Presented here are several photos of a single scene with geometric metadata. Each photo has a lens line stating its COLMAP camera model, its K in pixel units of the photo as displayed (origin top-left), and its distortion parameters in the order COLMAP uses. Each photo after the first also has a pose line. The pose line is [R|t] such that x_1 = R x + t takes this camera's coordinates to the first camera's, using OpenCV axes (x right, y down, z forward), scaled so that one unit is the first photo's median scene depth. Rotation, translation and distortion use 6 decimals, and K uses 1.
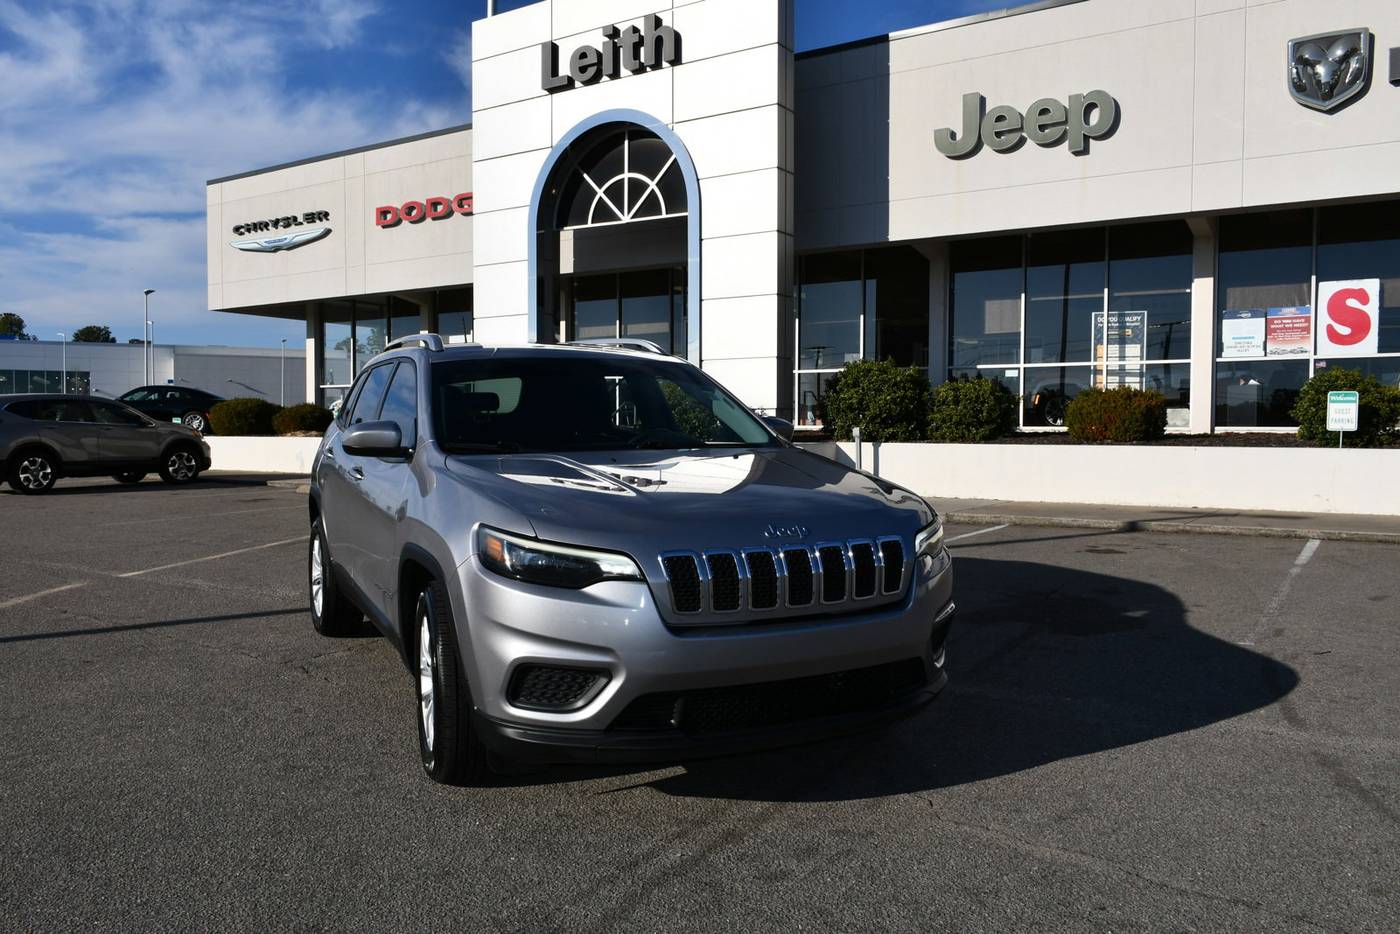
lens RADIAL K [[1067.3, 0, 686.9], [0, 1067.3, 482.4], [0, 0, 1]] dist [-0.015698, -0.010802]
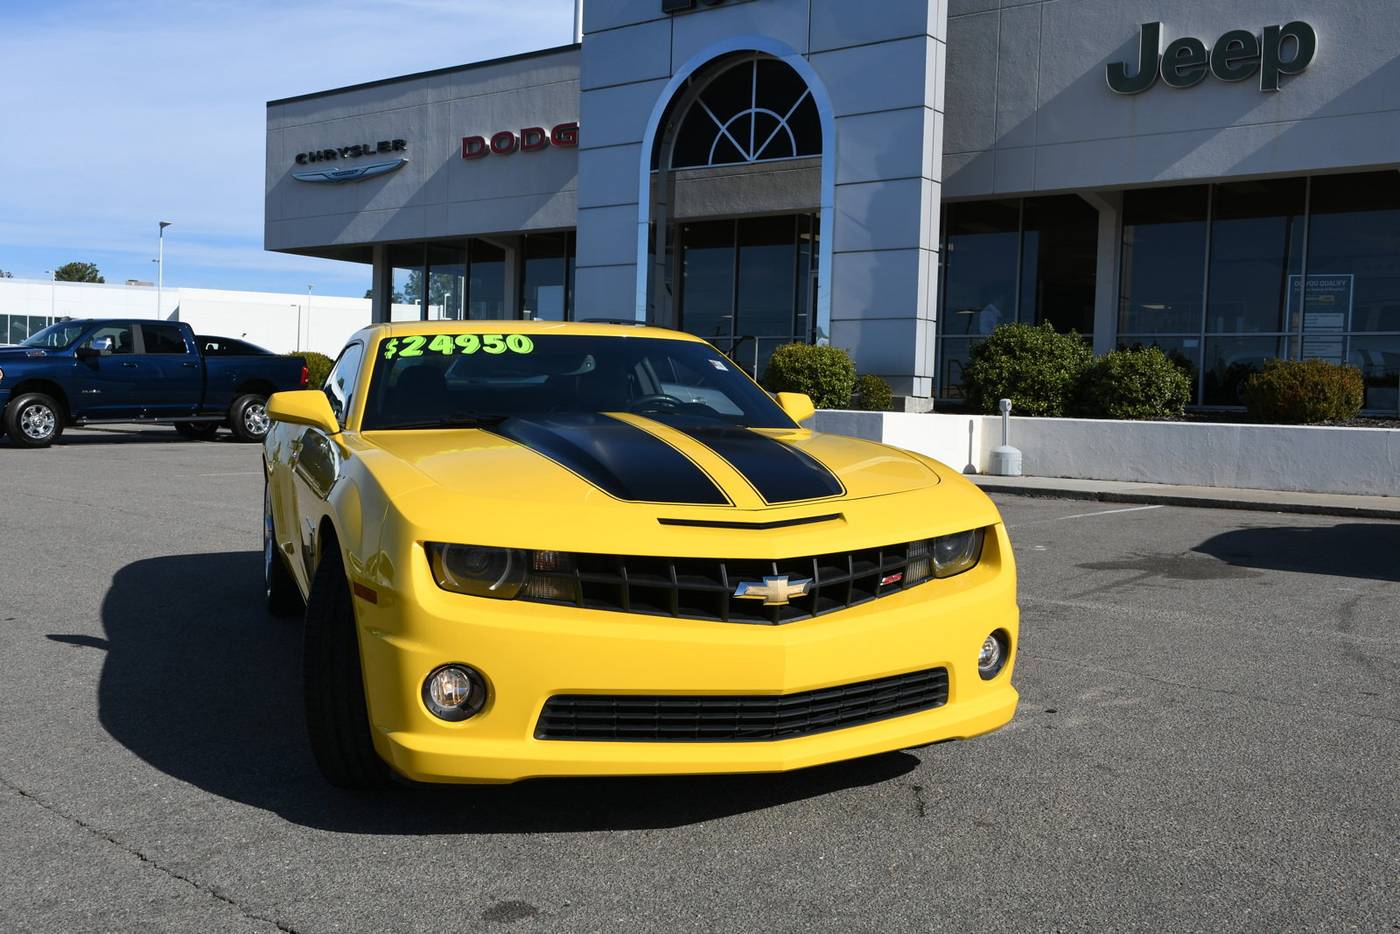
lens RADIAL K [[1369.1, 0, 693.0], [0, 1369.1, 485.2], [0, 0, 1]] dist [0.005276, -0.022177]
pose [[0.996580, 0.031176, -0.076522, -0.010040], [-0.030714, 0.999502, 0.007214, 0.017466], [0.076709, -0.004839, 0.997042, -0.143802]]
